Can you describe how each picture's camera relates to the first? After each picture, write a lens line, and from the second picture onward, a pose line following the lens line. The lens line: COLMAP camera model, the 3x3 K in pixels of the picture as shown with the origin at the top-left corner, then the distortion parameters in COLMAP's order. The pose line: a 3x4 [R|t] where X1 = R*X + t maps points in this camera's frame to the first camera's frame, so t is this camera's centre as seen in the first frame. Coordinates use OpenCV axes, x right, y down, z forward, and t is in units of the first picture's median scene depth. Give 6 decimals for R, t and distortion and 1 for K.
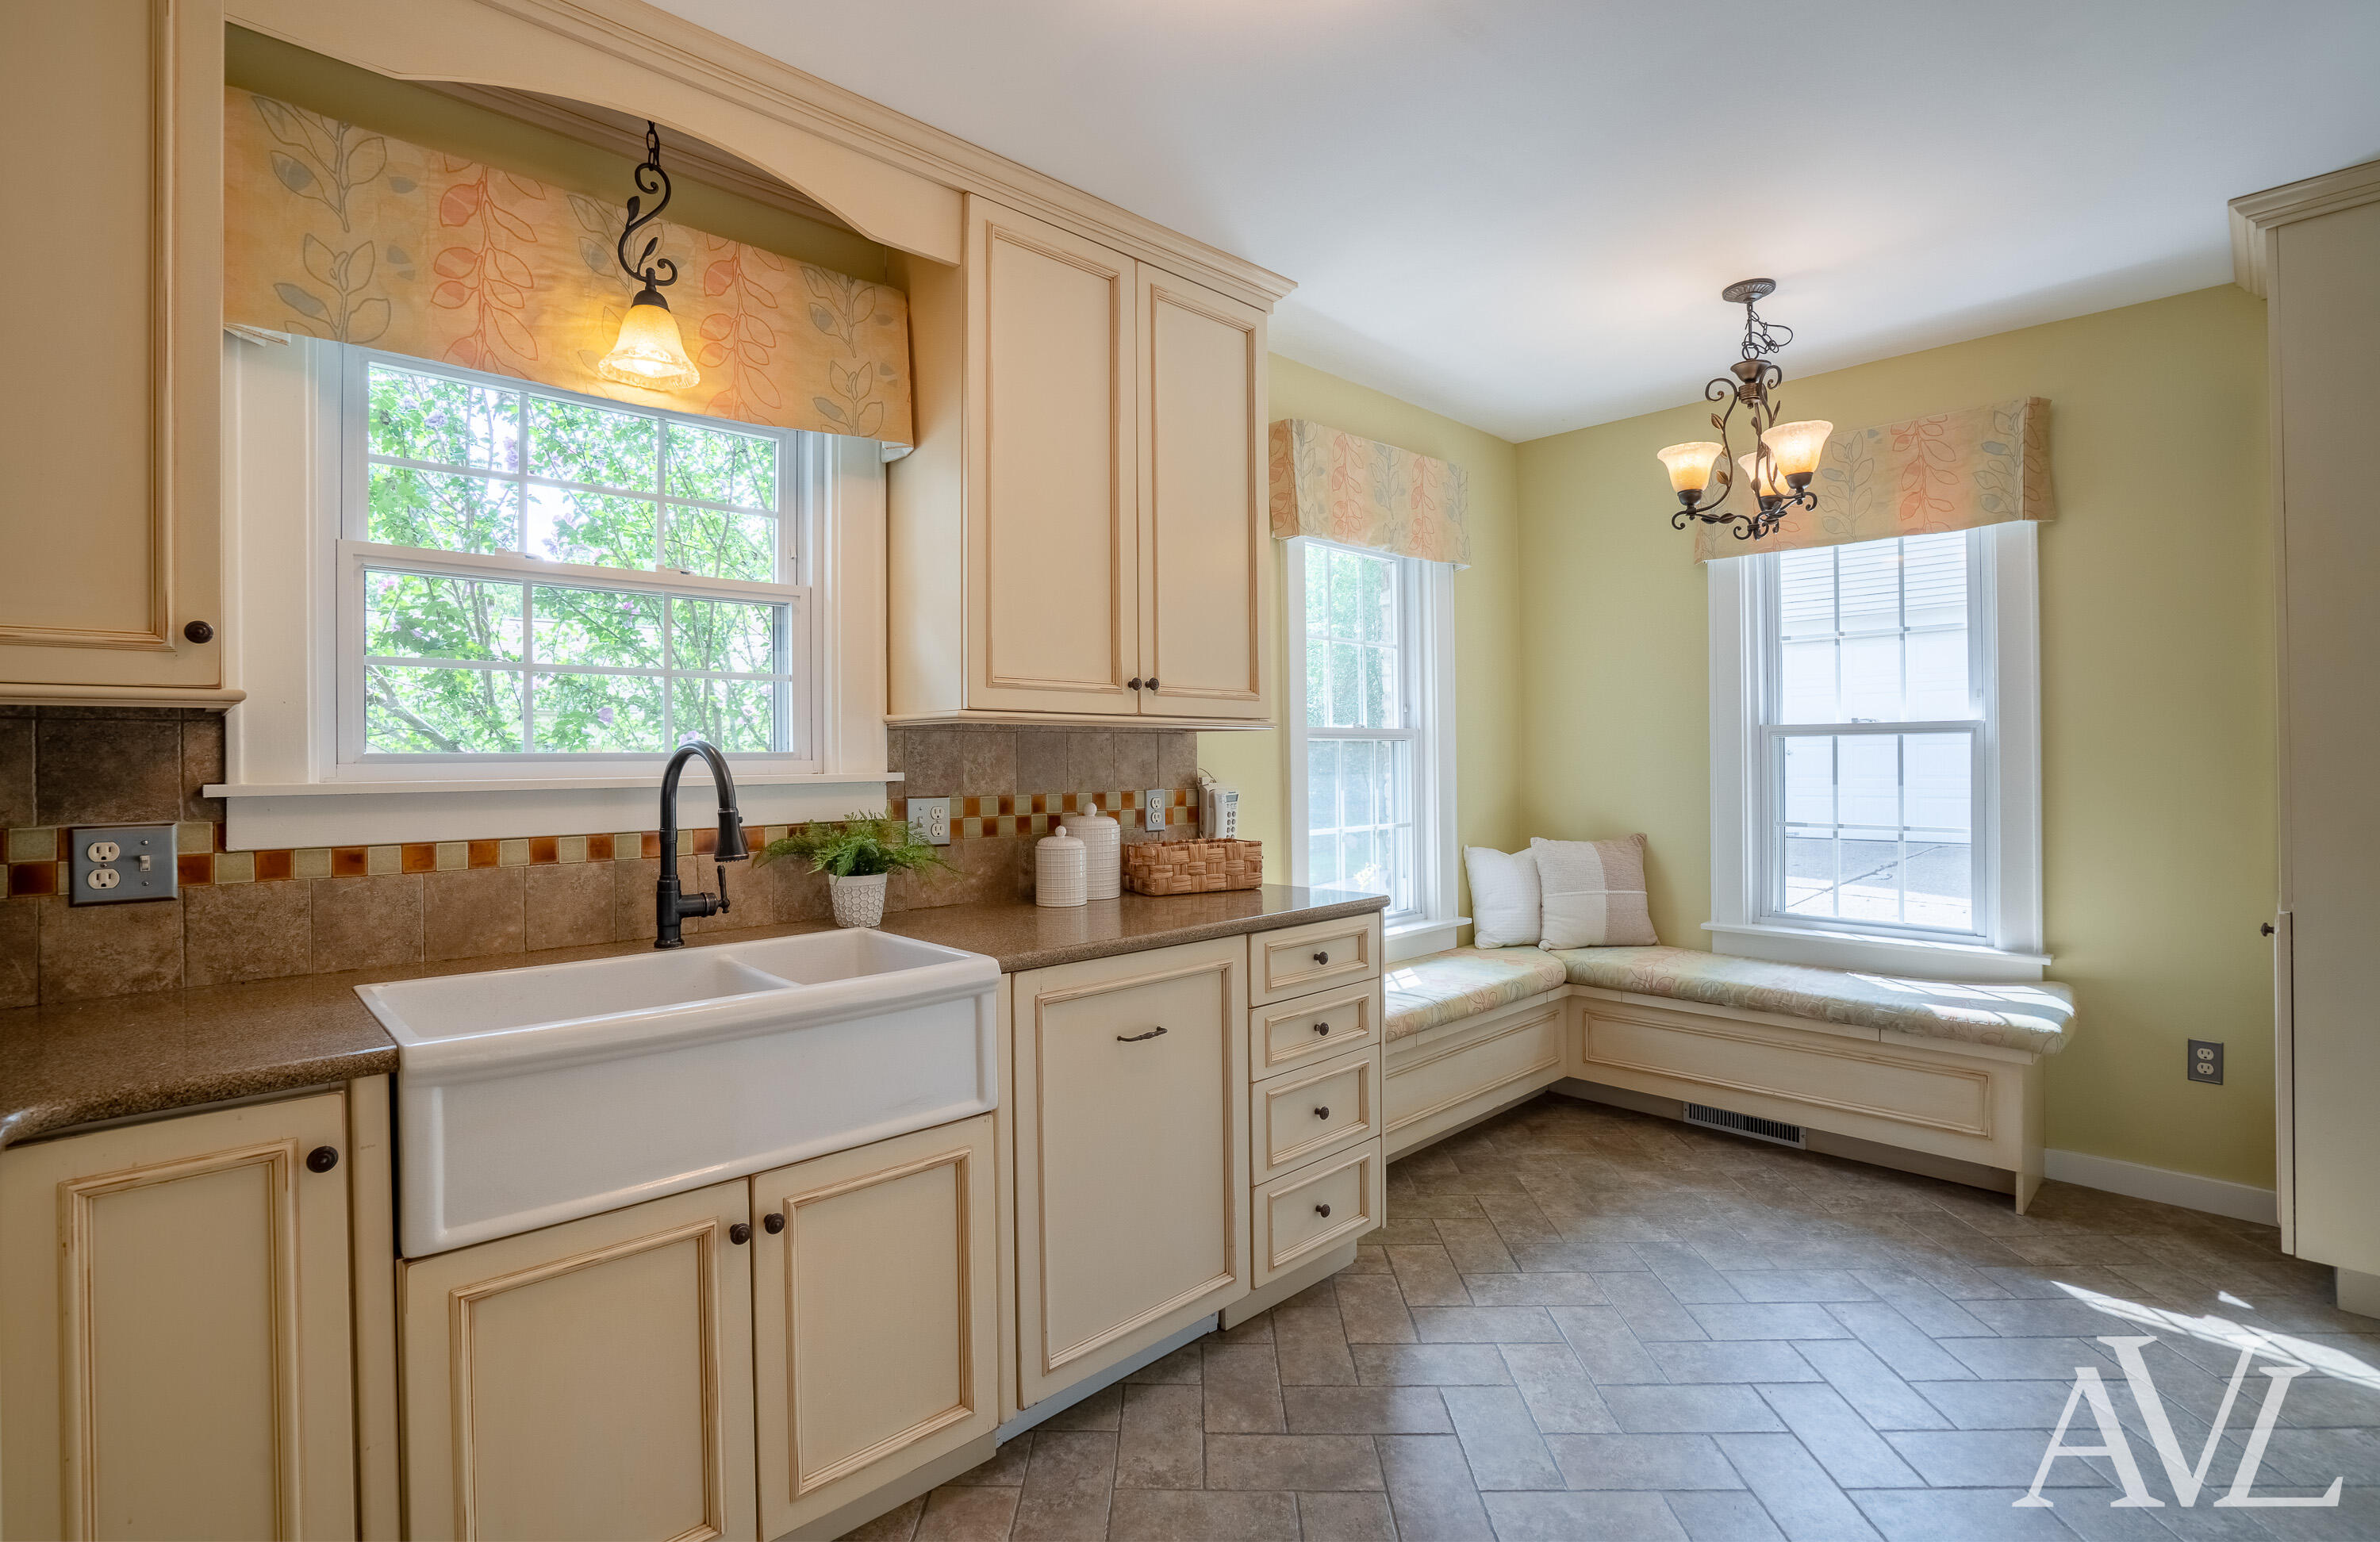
lens RADIAL K [[1082.7, 0, 1180.6], [0, 1082.7, 766.1], [0, 0, 1]] dist [-0.016156, 0.000327]
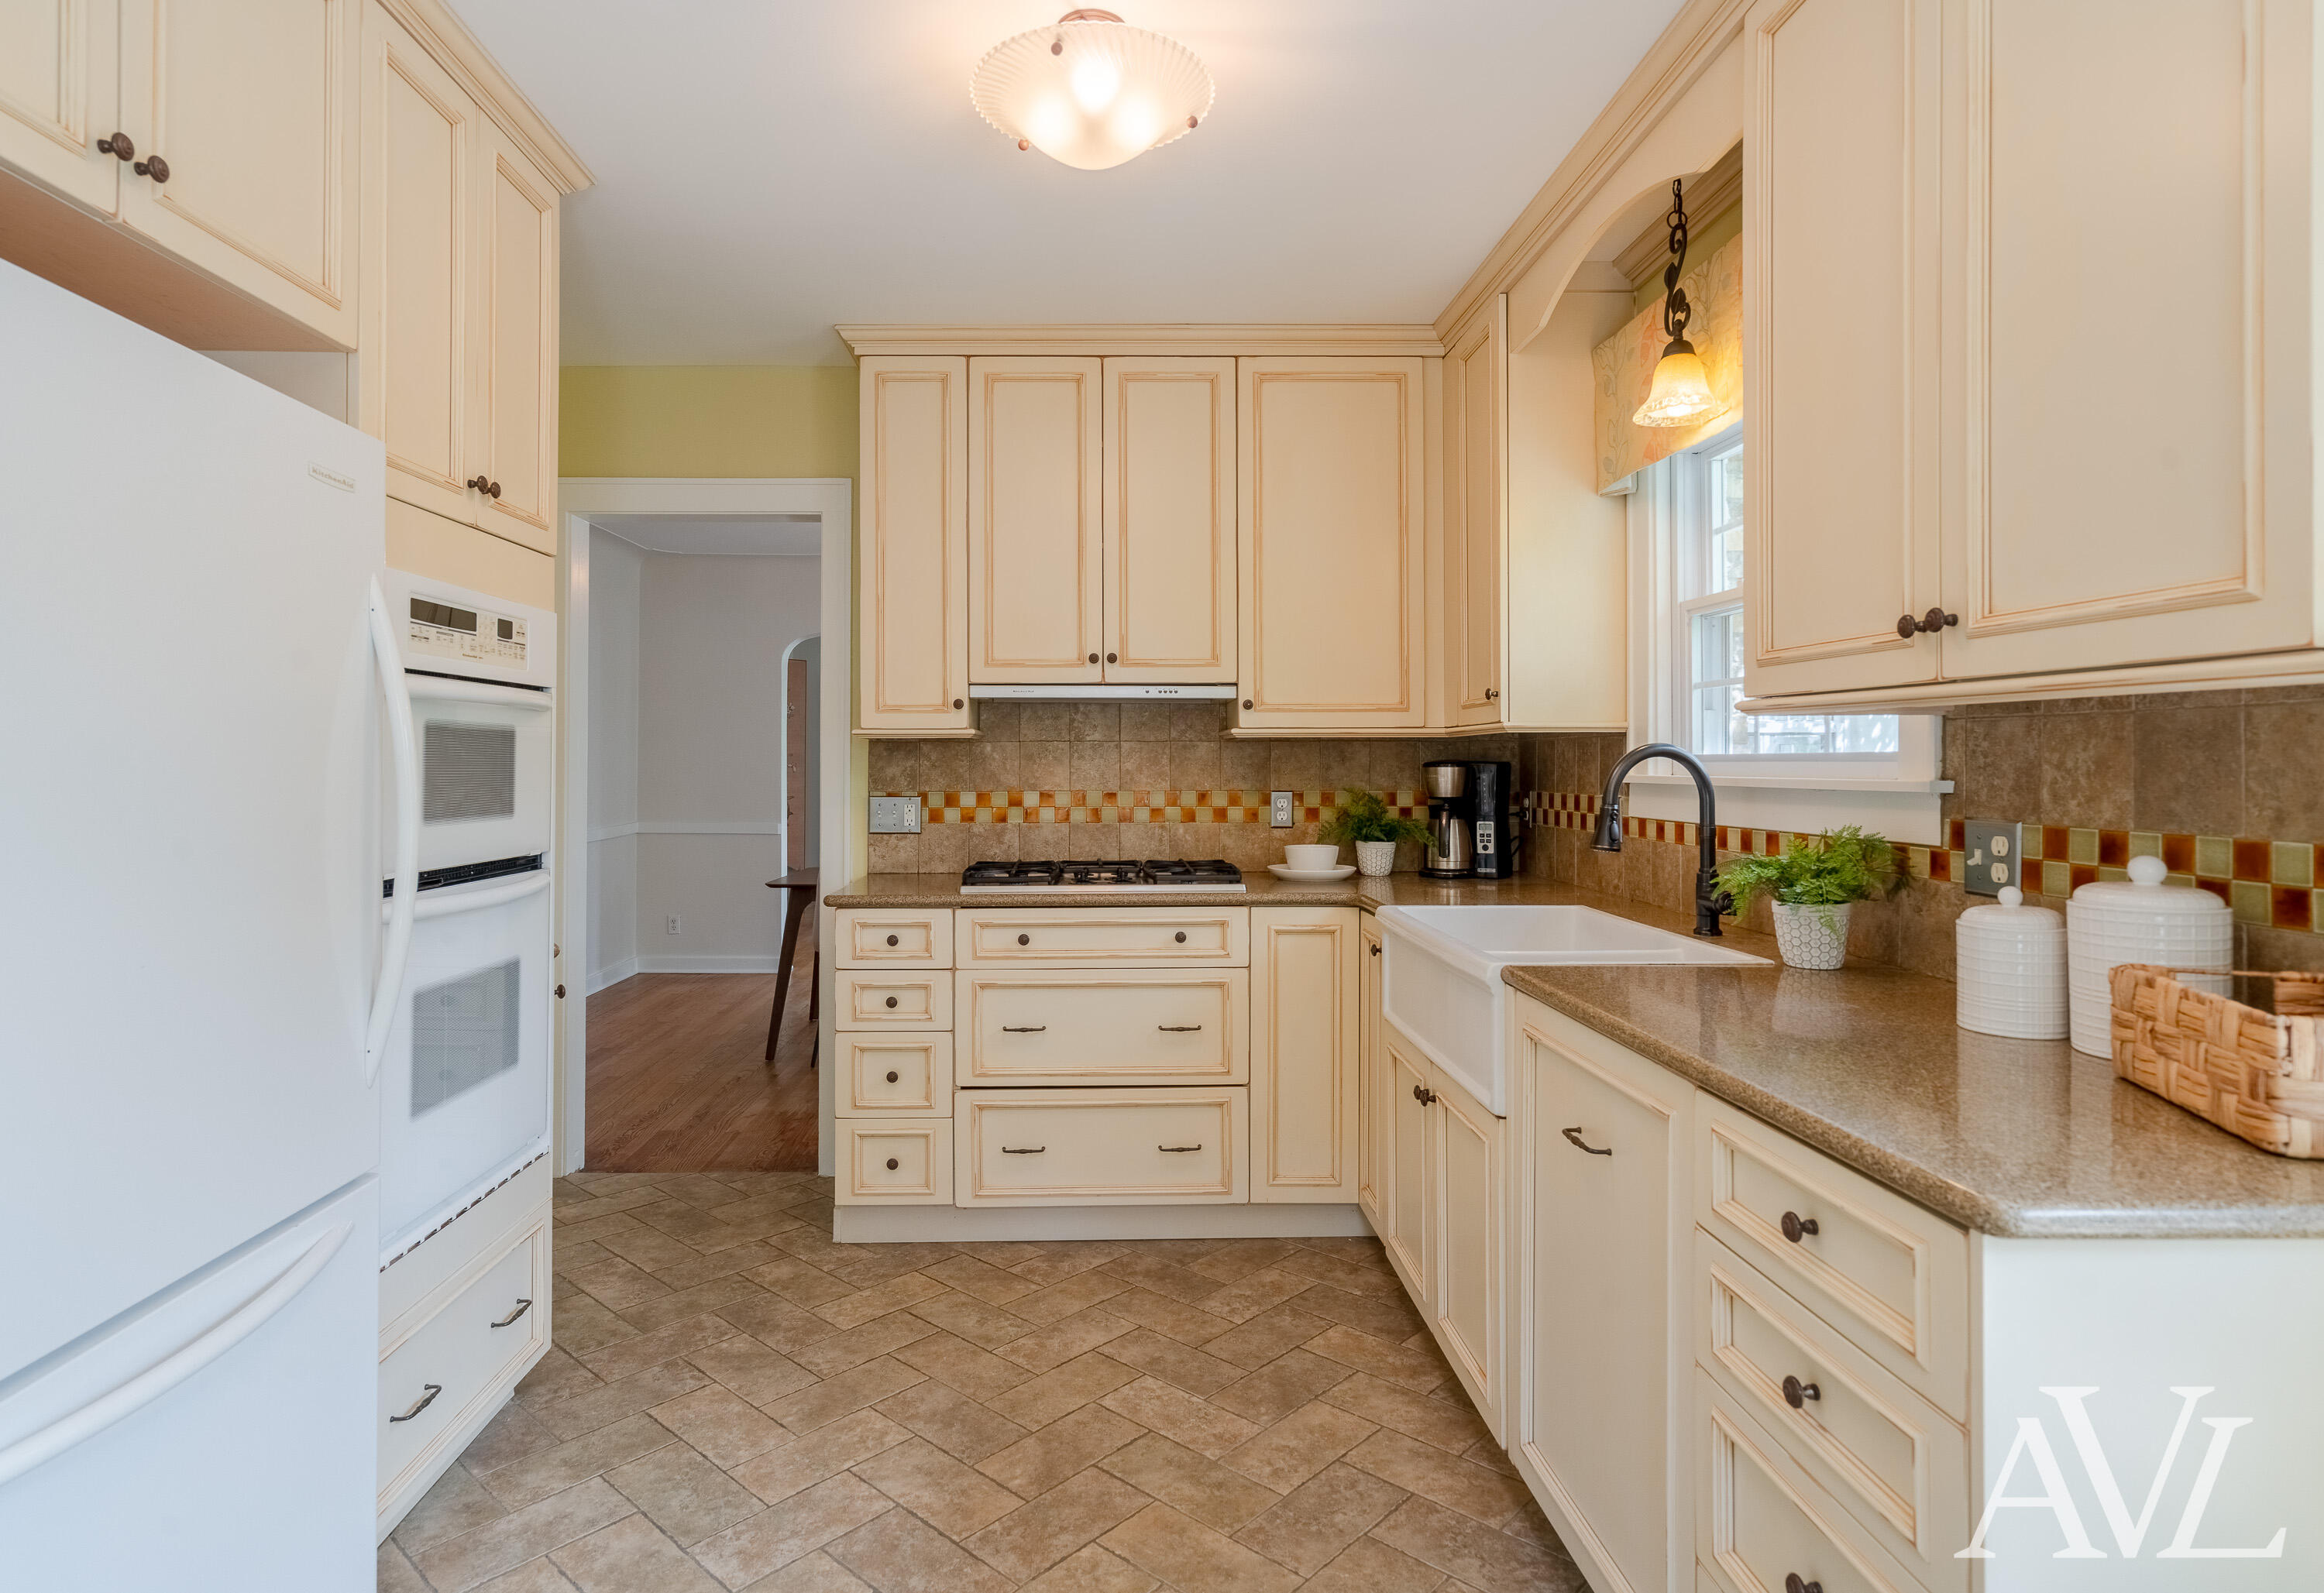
lens RADIAL K [[1287.3, 0, 1129.6], [0, 1287.3, 758.8], [0, 0, 1]] dist [0.001123, 0.004085]
pose [[-0.657390, 0.010342, -0.753480, 0.743241], [0.006010, 0.999946, 0.008482, -0.019381], [0.753527, 0.001047, -0.657417, 1.214855]]
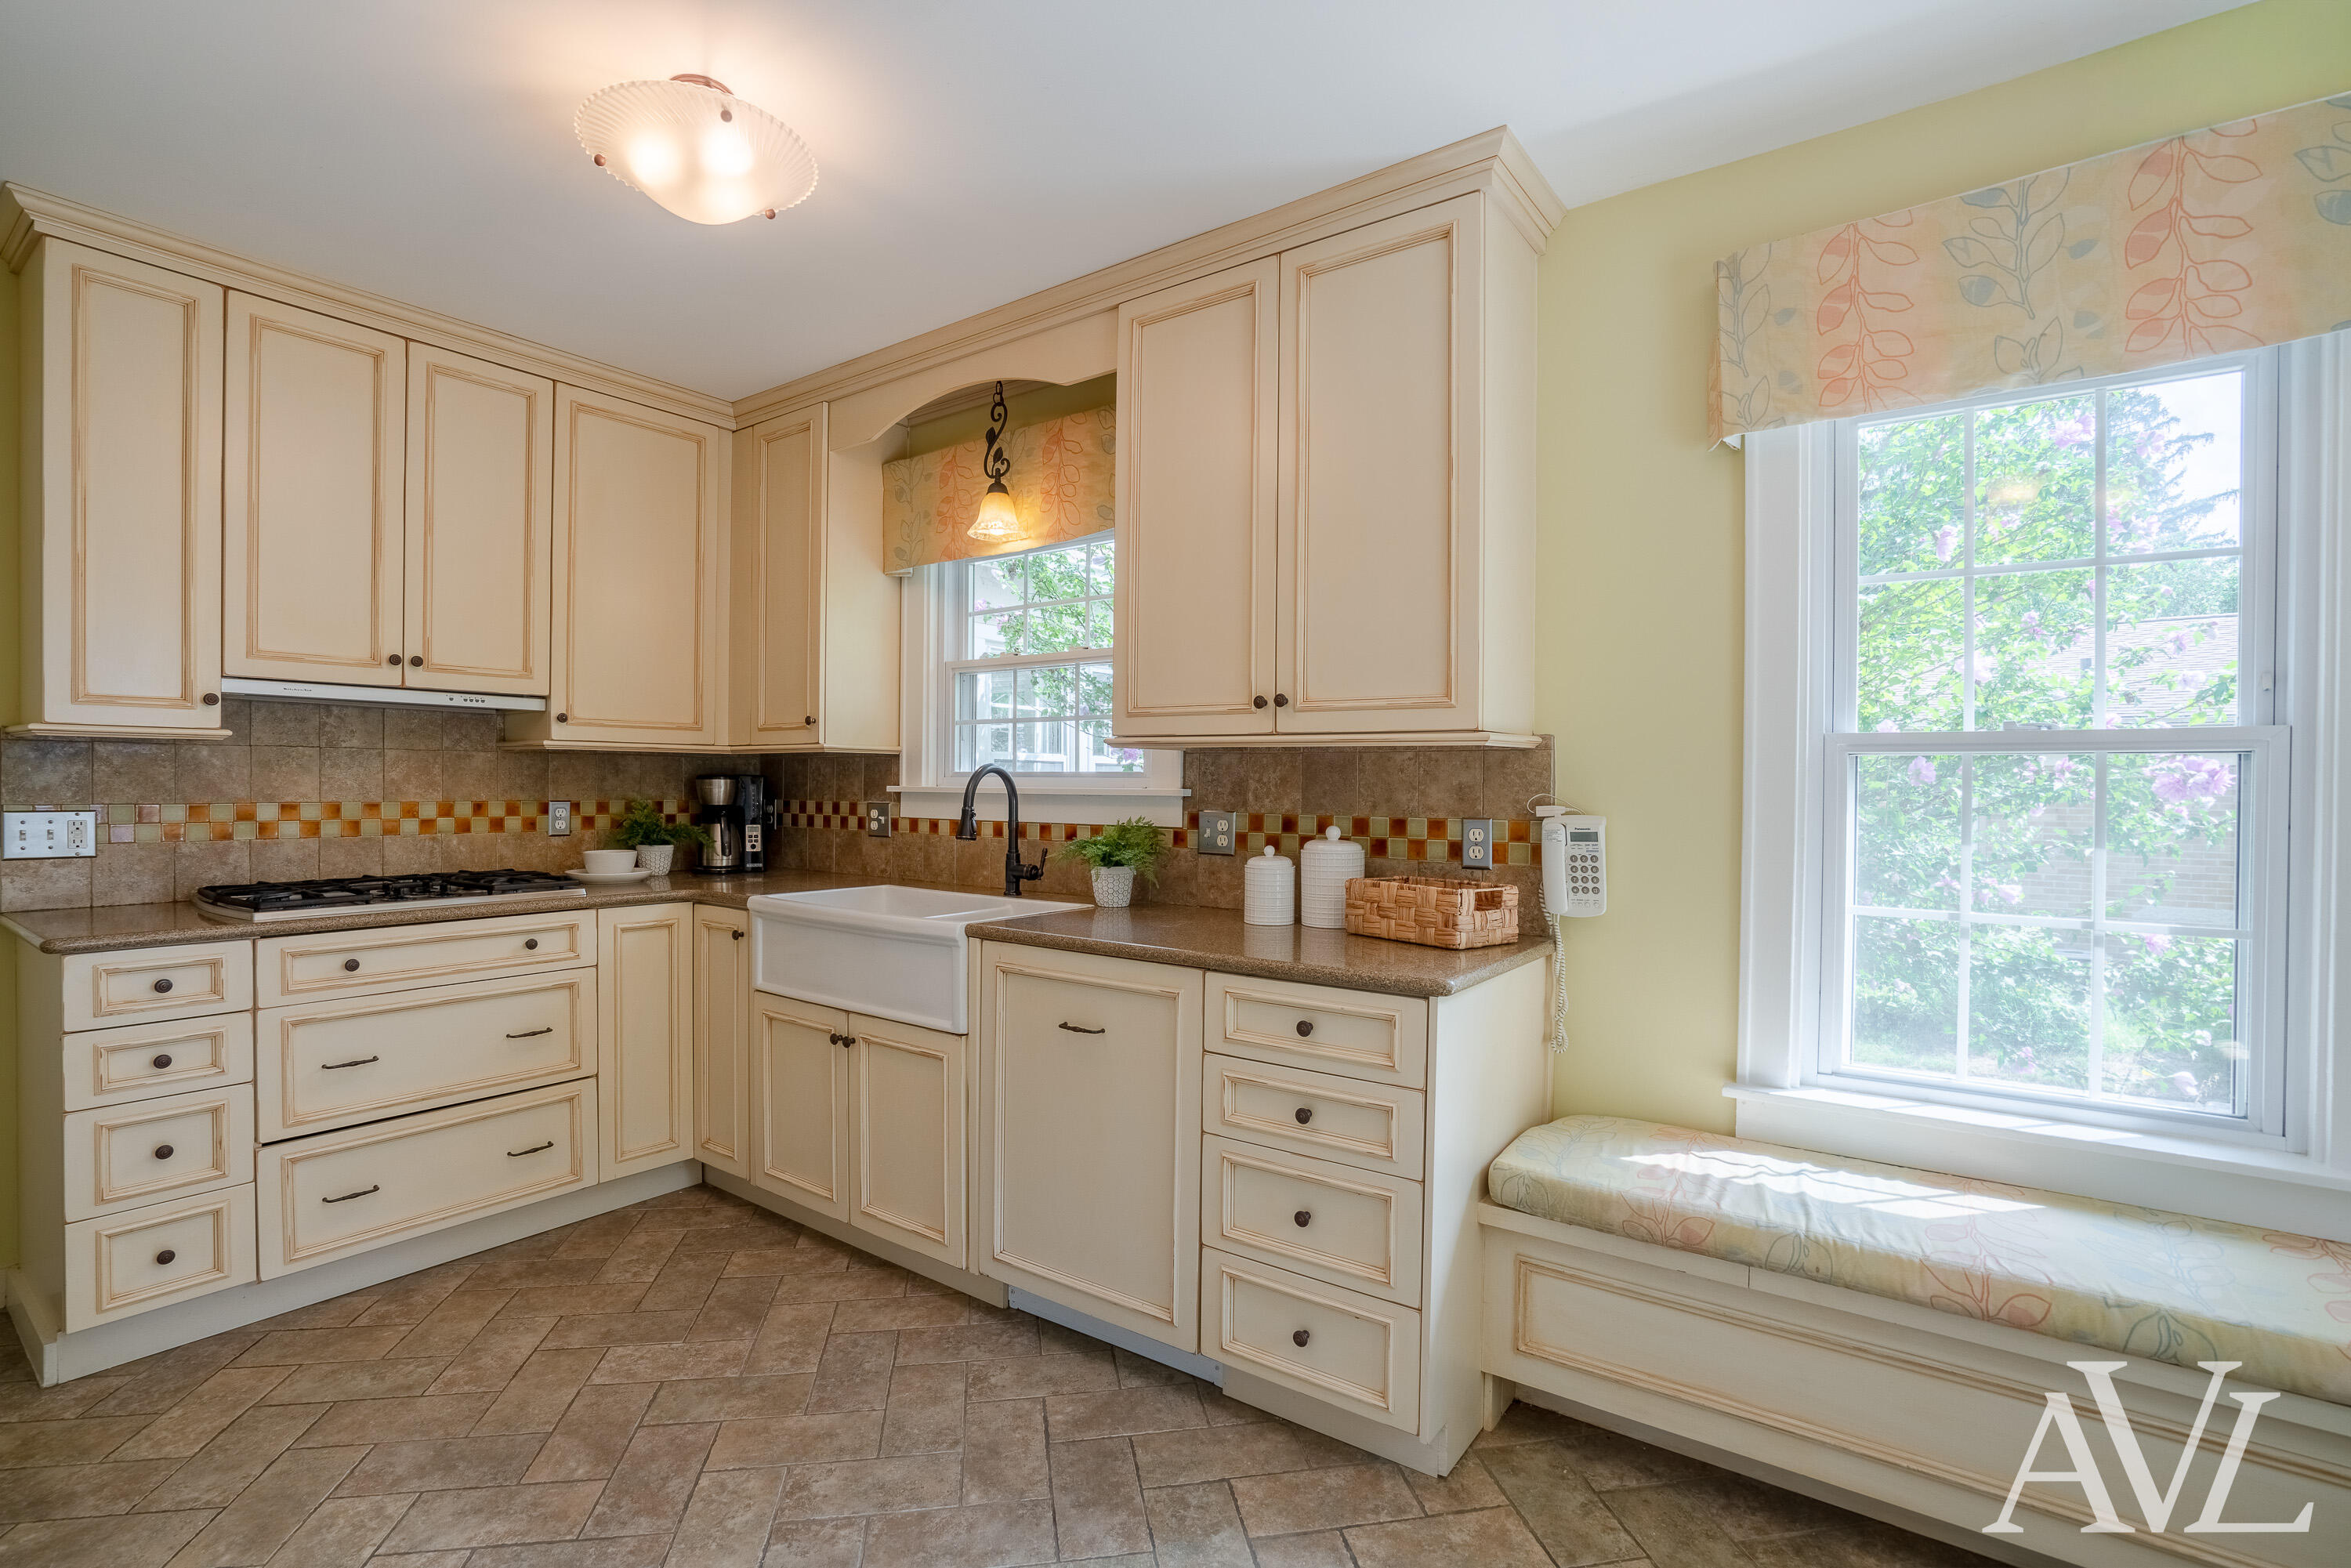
lens RADIAL K [[1087.1, 0, 1166.0], [0, 1087.1, 800.4], [0, 0, 1]] dist [-0.010586, 0.005554]
pose [[0.187595, 0.029798, -0.981794, 0.966099], [-0.014220, 0.999517, 0.027619, -0.015294], [0.982144, 0.008780, 0.187928, 0.793516]]
